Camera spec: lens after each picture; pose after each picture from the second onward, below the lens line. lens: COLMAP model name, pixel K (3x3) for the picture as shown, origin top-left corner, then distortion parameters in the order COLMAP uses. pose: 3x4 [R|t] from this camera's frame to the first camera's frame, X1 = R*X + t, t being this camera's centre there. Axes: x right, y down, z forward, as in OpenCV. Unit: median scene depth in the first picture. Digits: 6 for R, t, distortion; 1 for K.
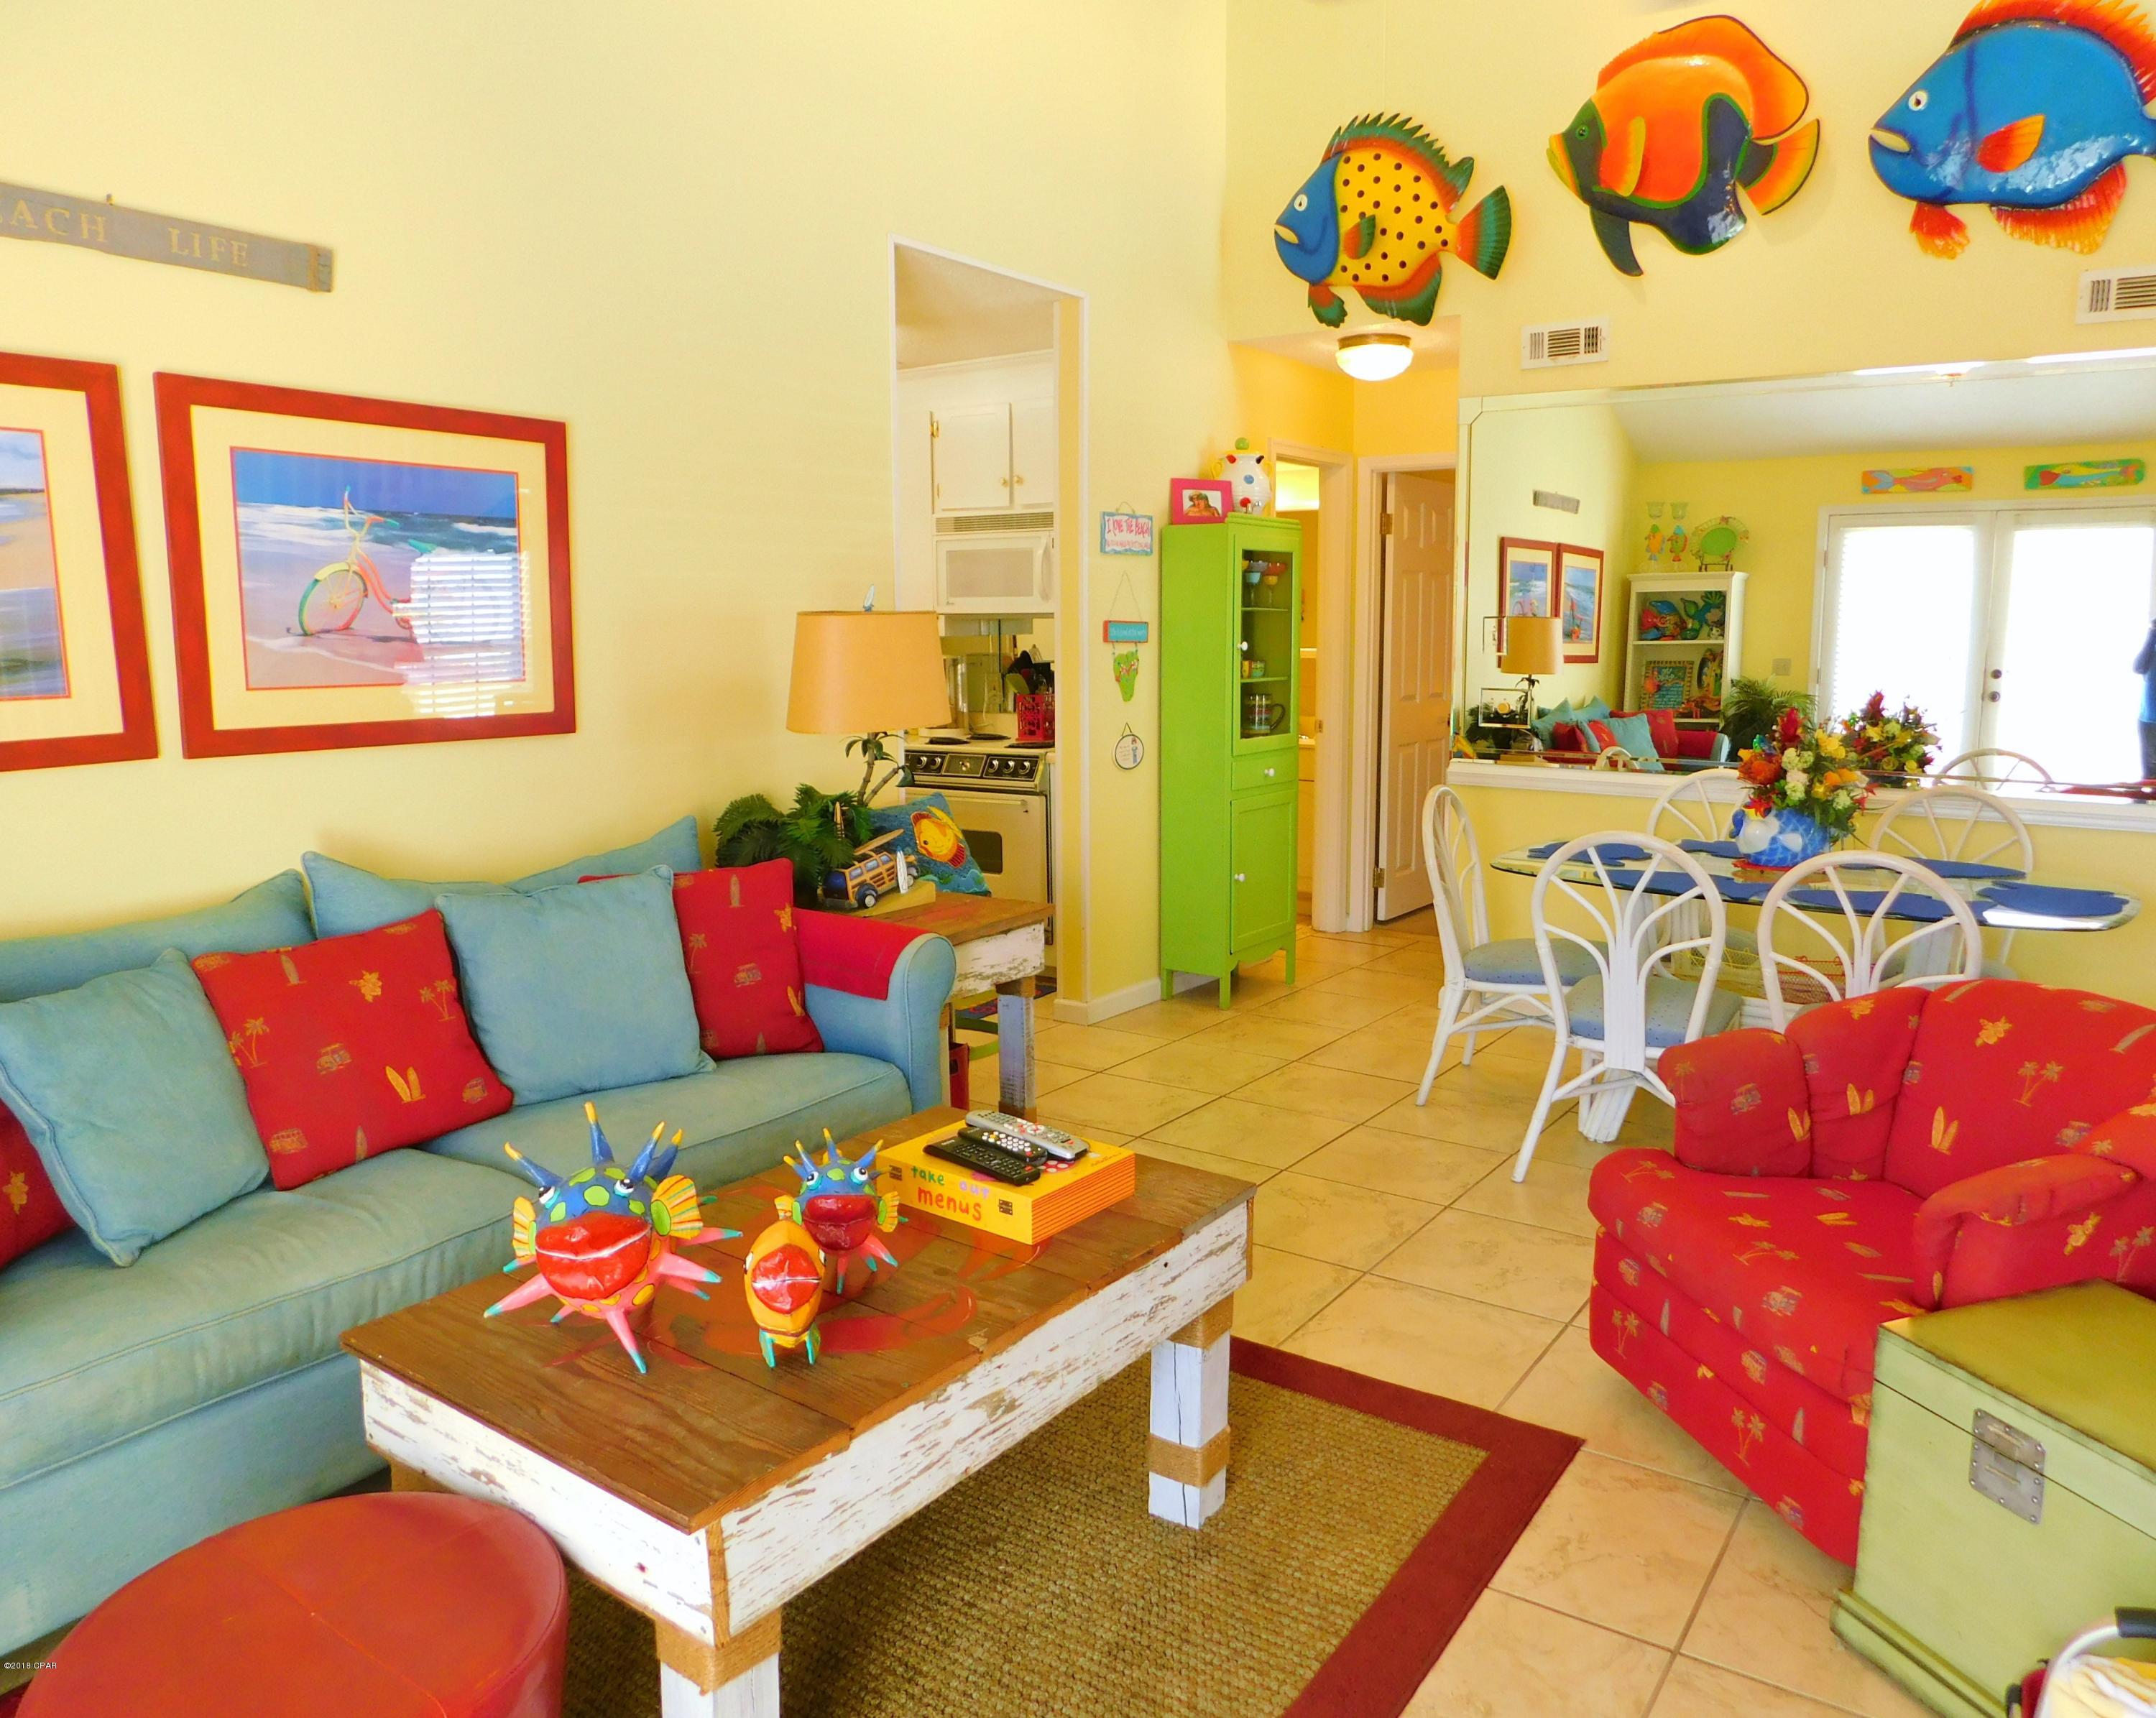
lens RADIAL K [[1533.8, 0, 1158.7], [0, 1533.8, 848.1], [0, 0, 1]] dist [-0.073409, 0.052496]
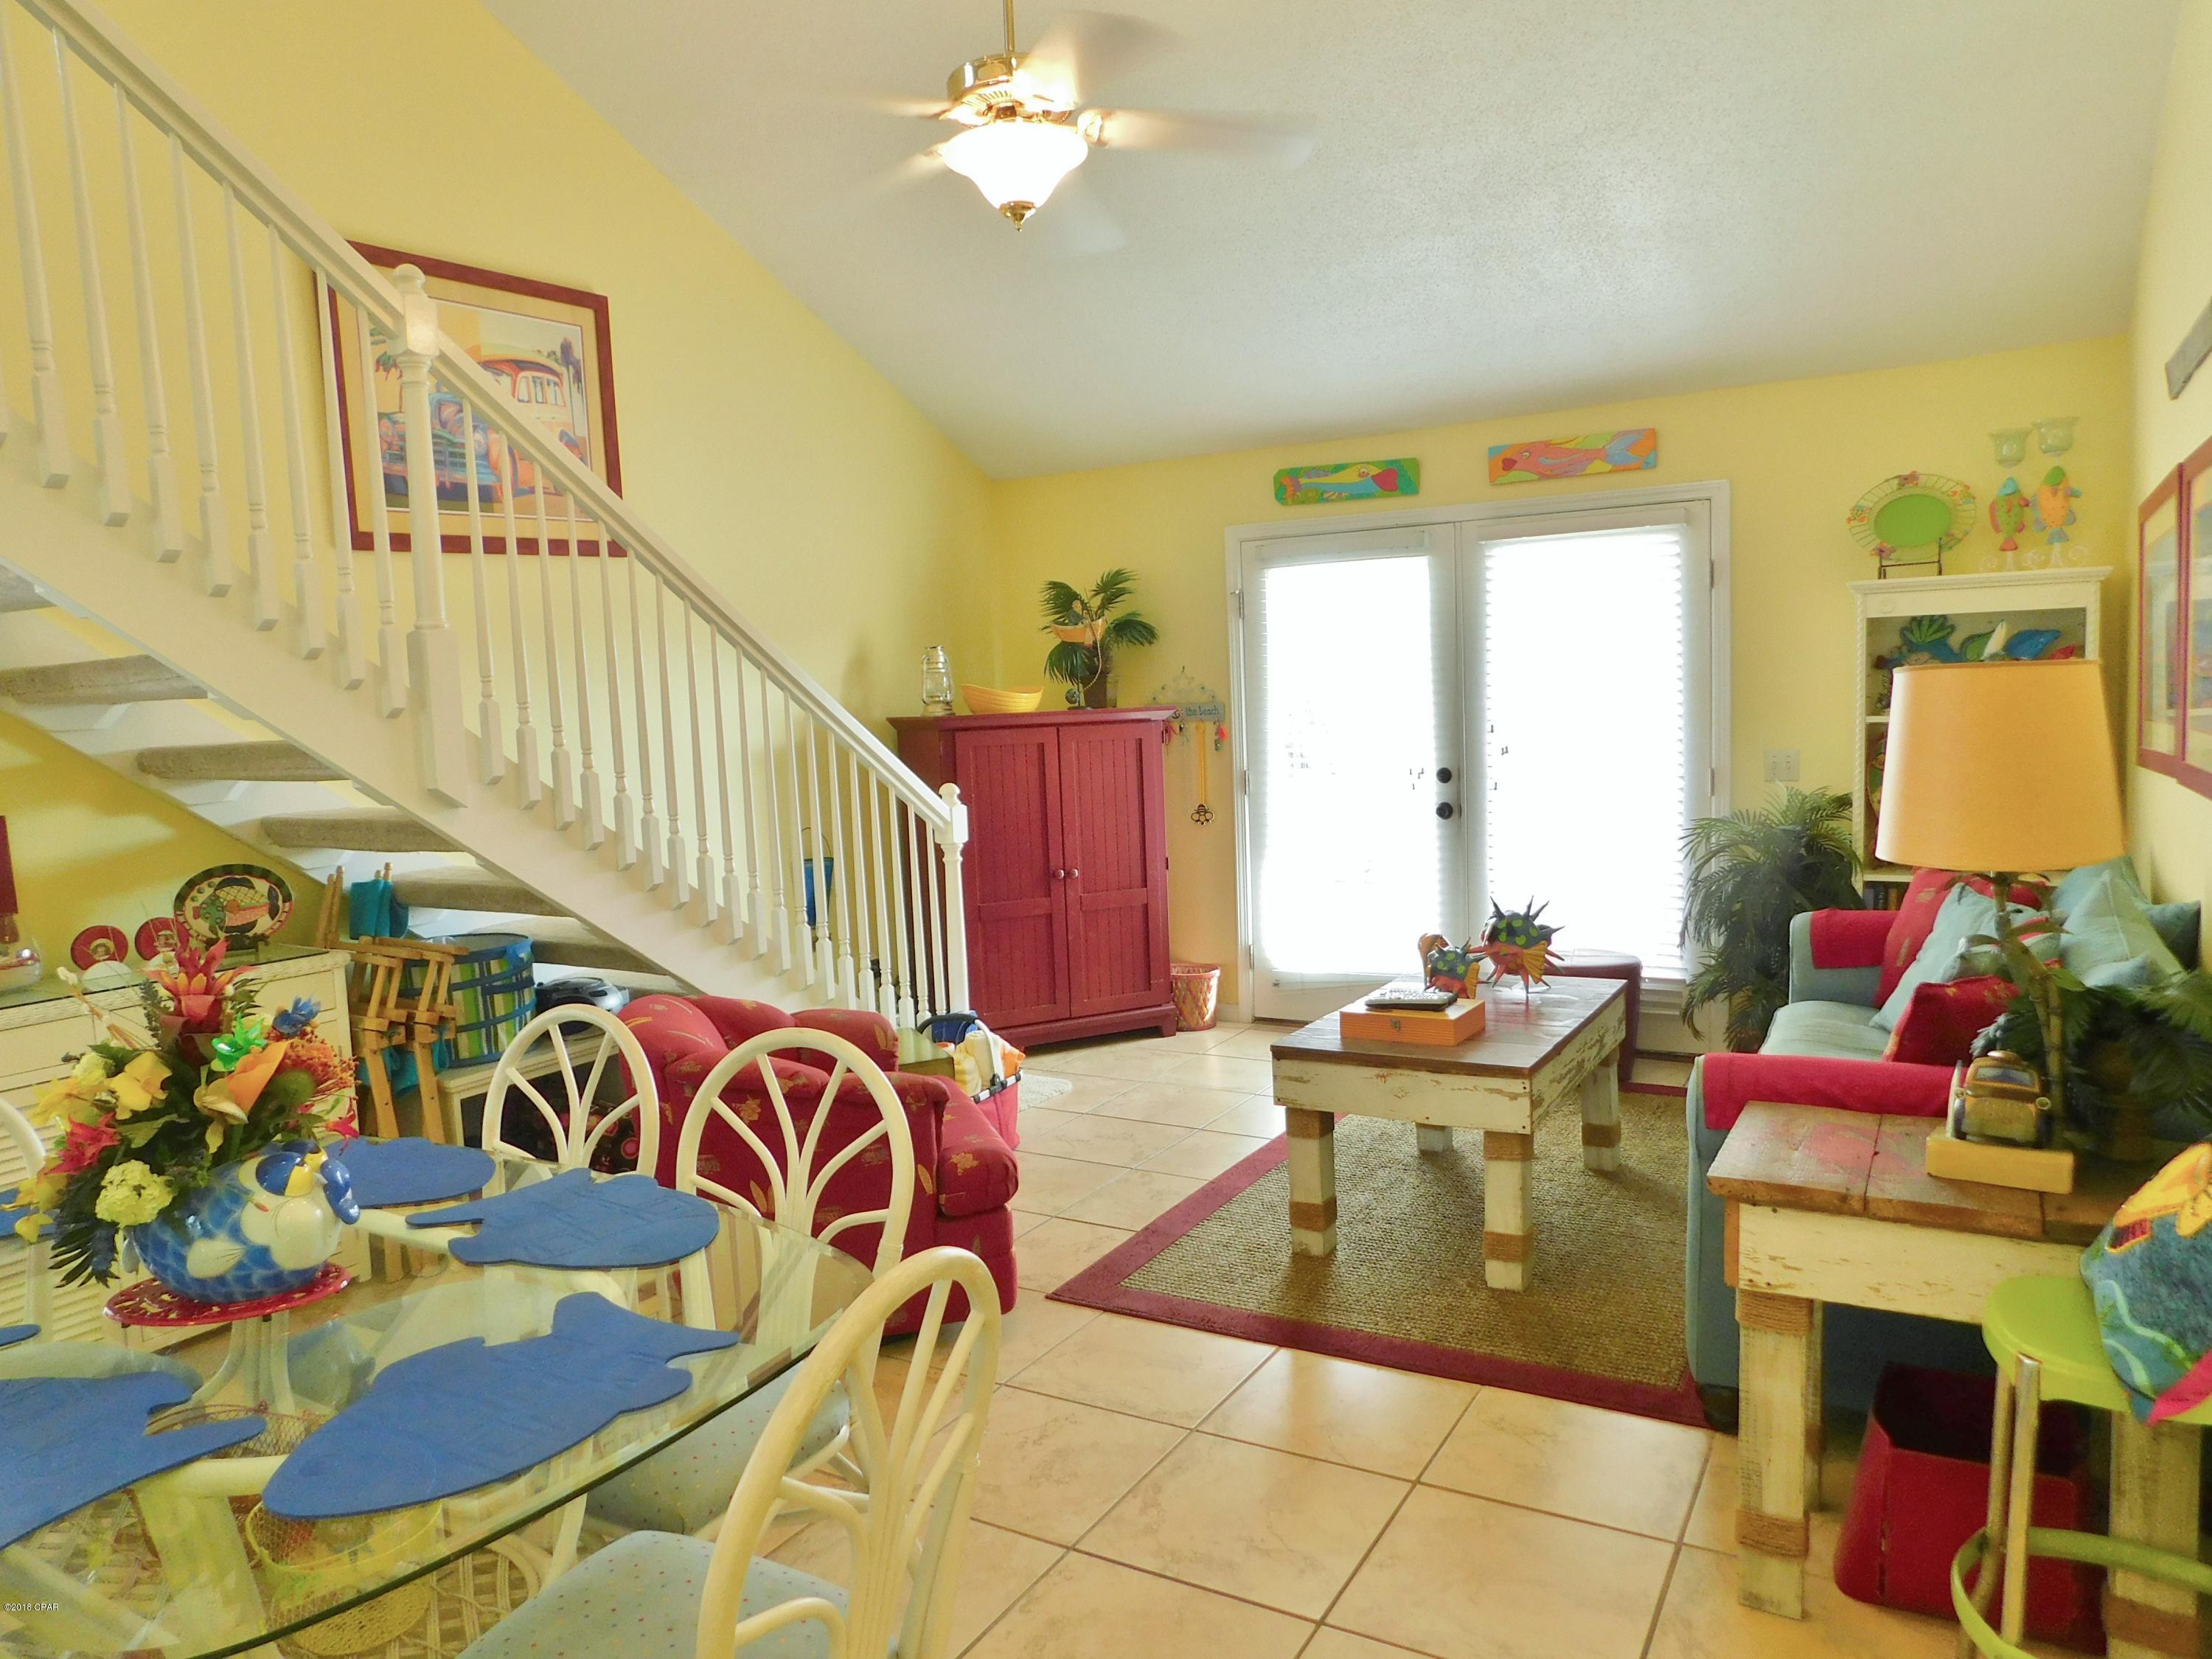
lens RADIAL K [[1454.2, 0, 1106.0], [0, 1454.2, 829.5], [0, 0, 1]] dist [-0.073091, 0.054600]
pose [[-0.998186, 0.044078, -0.041020, 0.236537], [0.033210, 0.971291, 0.235563, -0.307533], [0.050226, 0.233773, -0.970993, 1.992752]]
